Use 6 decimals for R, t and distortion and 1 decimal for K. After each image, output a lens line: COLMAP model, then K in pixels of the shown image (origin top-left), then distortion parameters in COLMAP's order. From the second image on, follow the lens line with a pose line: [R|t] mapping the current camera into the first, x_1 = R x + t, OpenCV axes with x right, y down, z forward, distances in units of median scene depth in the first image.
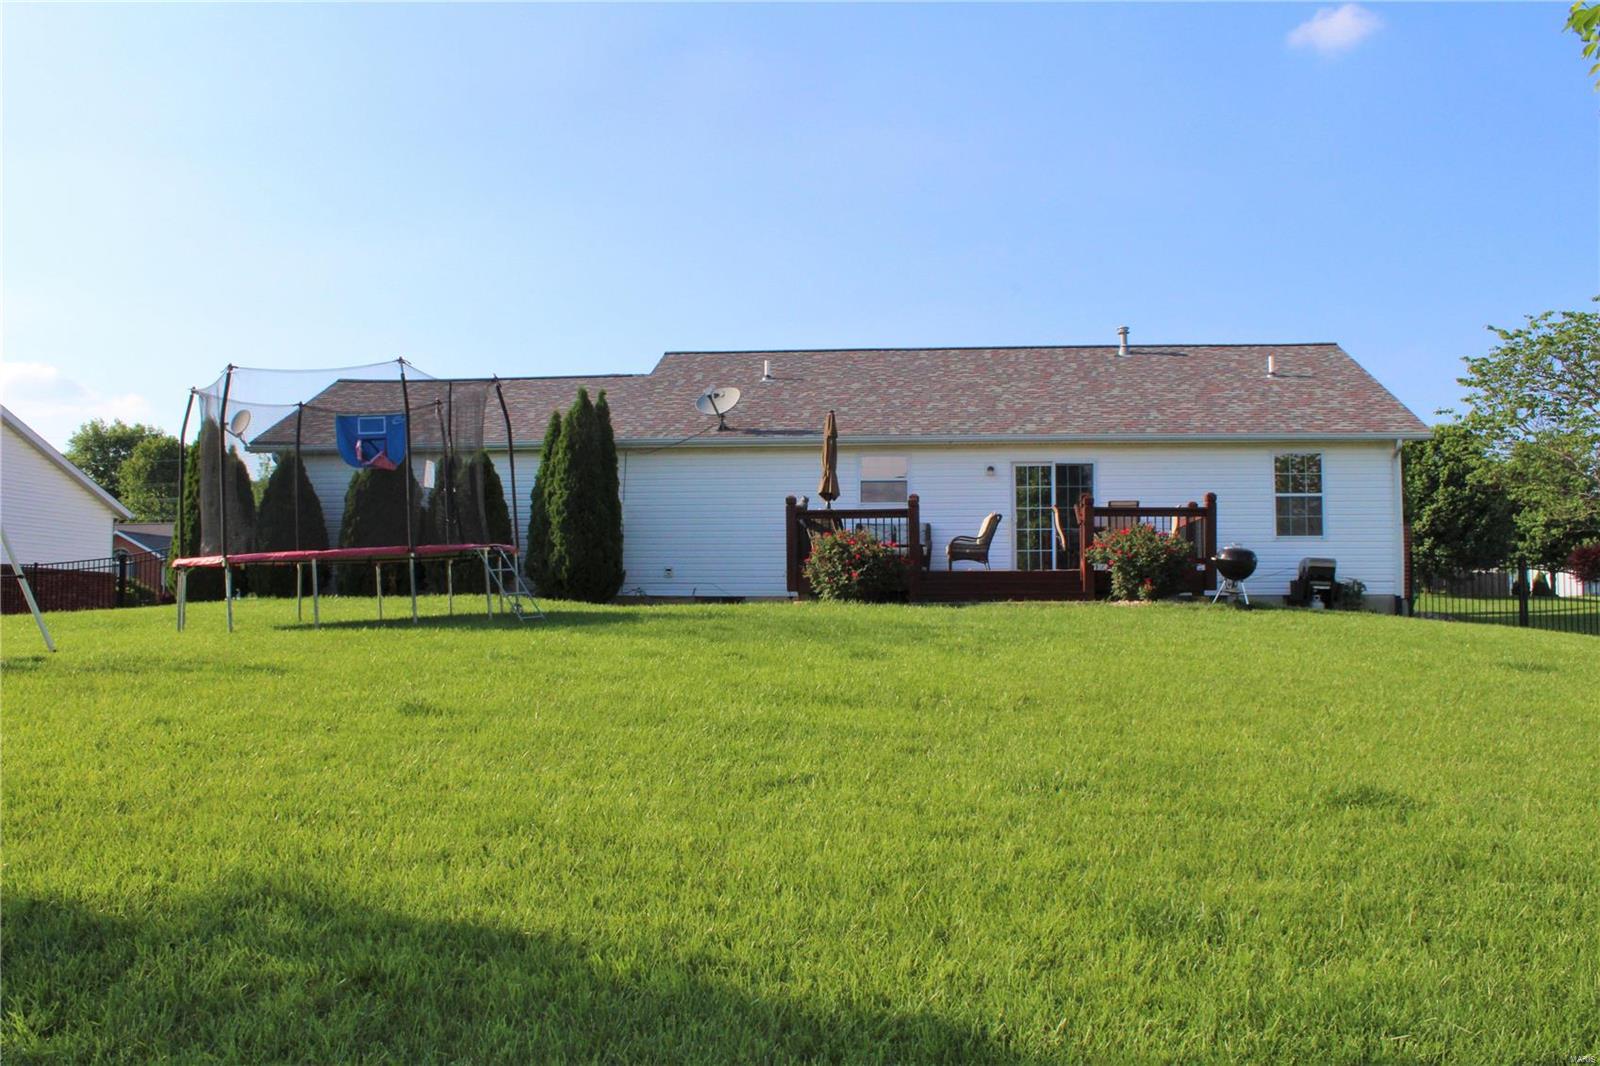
lens RADIAL K [[1319.2, 0, 804.4], [0, 1319.2, 552.2], [0, 0, 1]] dist [-0.174076, 0.144393]
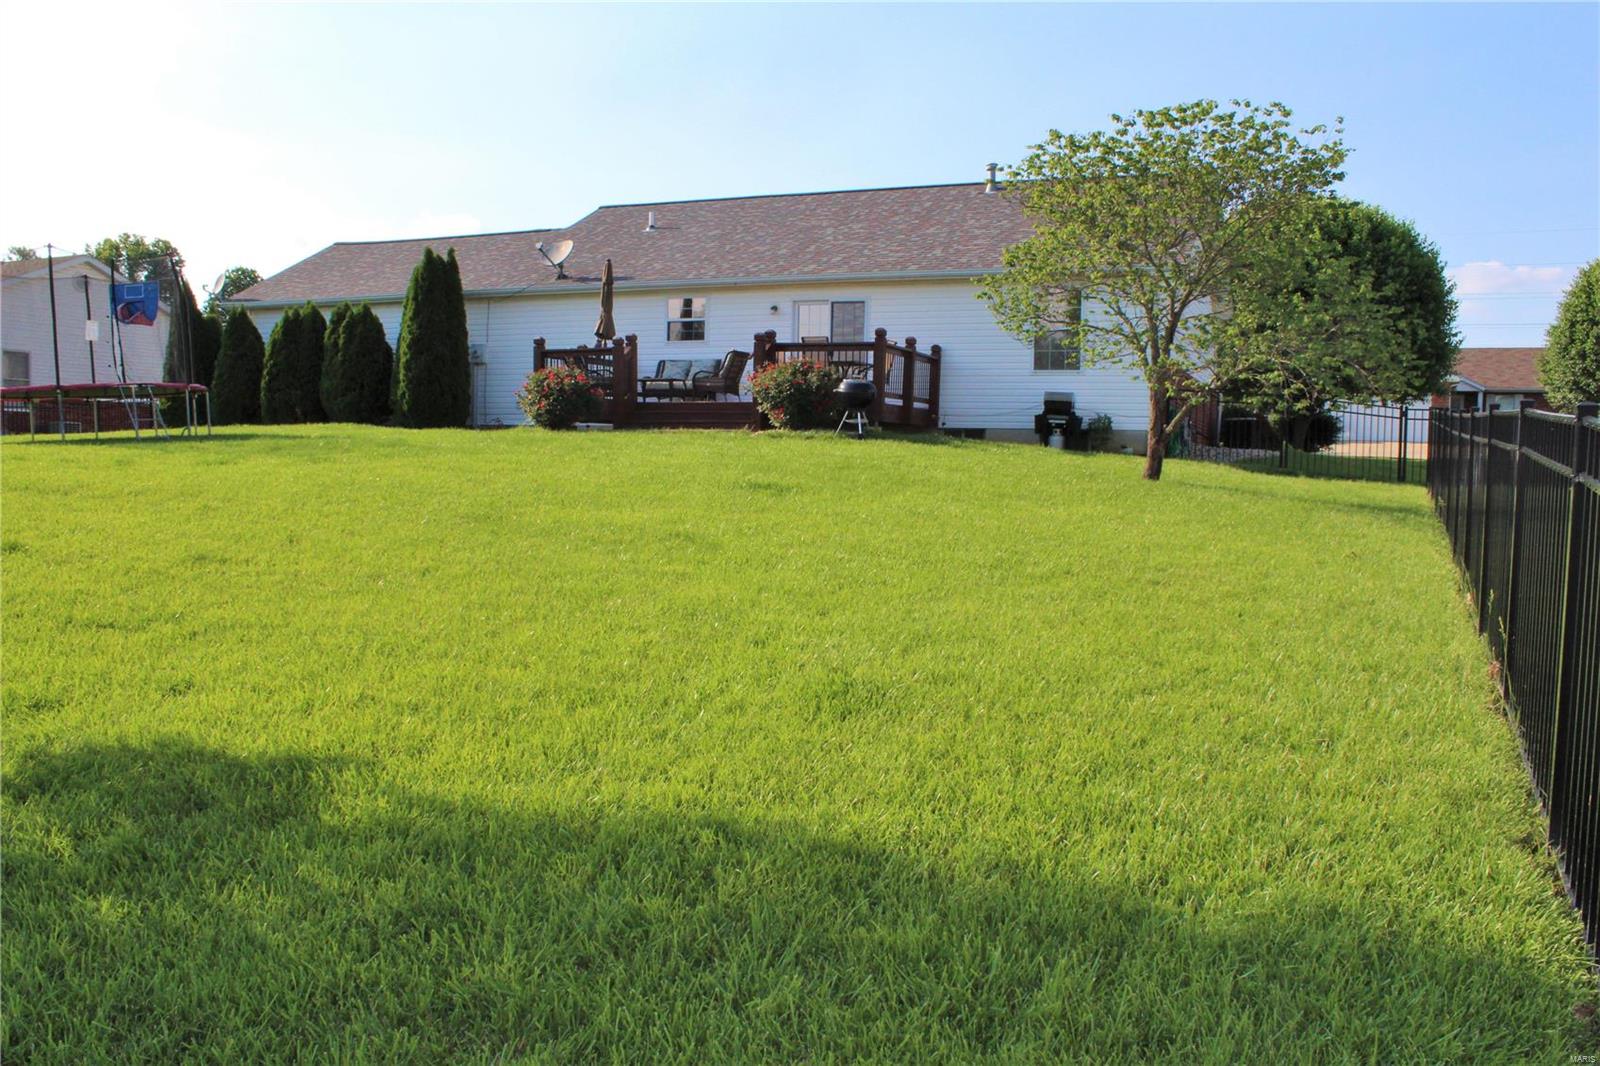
lens RADIAL K [[1313.8, 0, 799.9], [0, 1313.8, 555.9], [0, 0, 1]] dist [-0.160204, 0.110694]
pose [[0.963979, 0.034219, -0.263769, 0.468772], [-0.001144, 0.992214, 0.124540, 0.004805], [0.265977, -0.119752, 0.956512, -0.041522]]
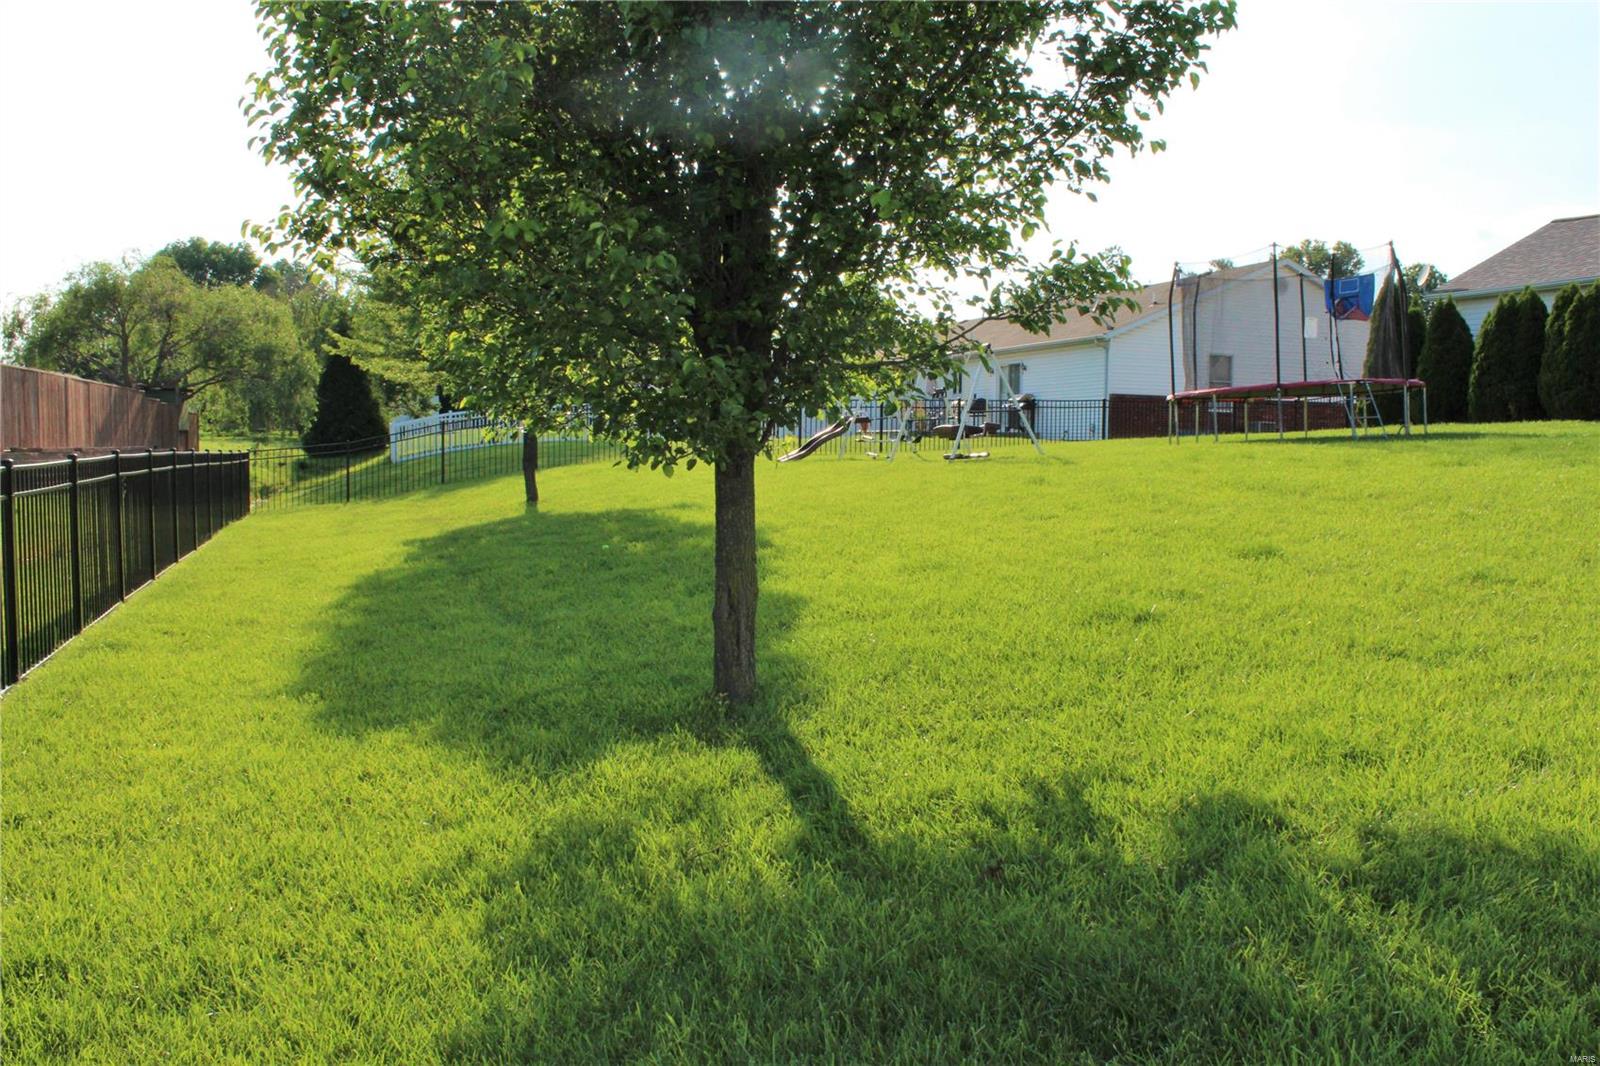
lens RADIAL K [[1319.2, 0, 804.4], [0, 1319.2, 552.2], [0, 0, 1]] dist [-0.174076, 0.144393]
pose [[0.433707, 0.075762, -0.897863, 0.410899], [0.040865, 0.993780, 0.103595, 0.006461], [0.900127, -0.081621, 0.427914, -0.017952]]
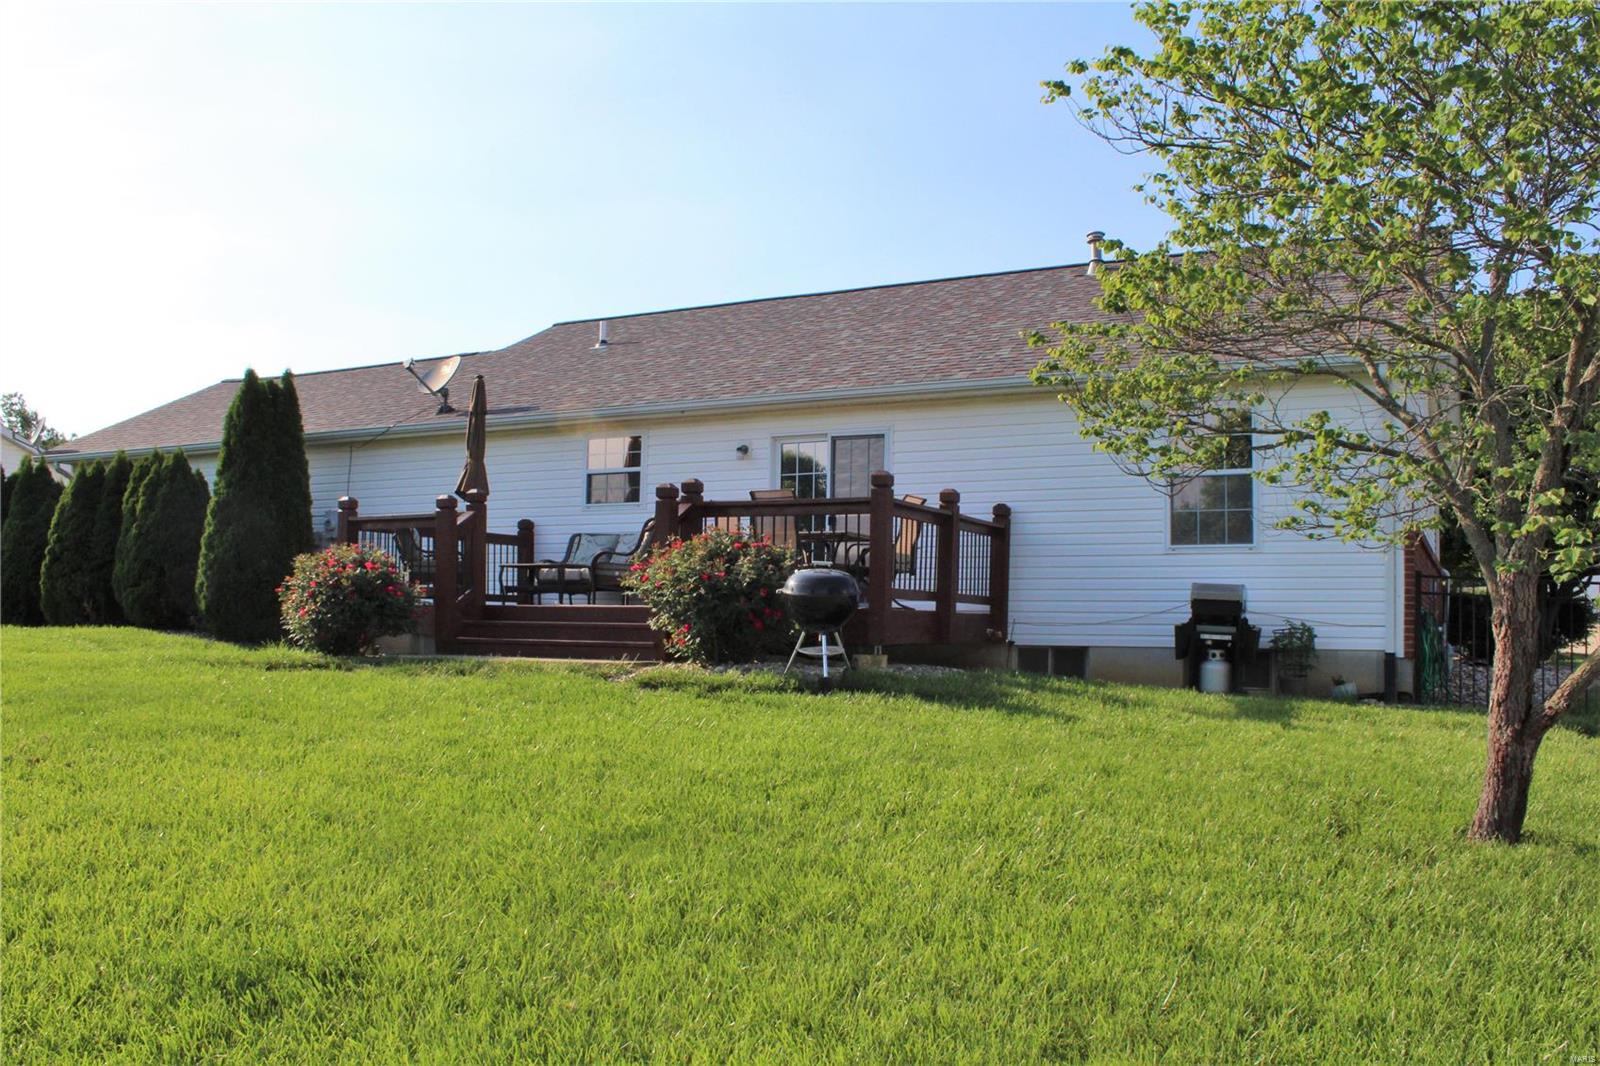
lens RADIAL K [[1319.2, 0, 804.4], [0, 1319.2, 552.2], [0, 0, 1]] dist [-0.174076, 0.144393]
pose [[0.935292, -0.007834, -0.353790, 0.423417], [0.004917, 0.999946, -0.009144, -0.004992], [0.353842, 0.006813, 0.935280, 0.401786]]
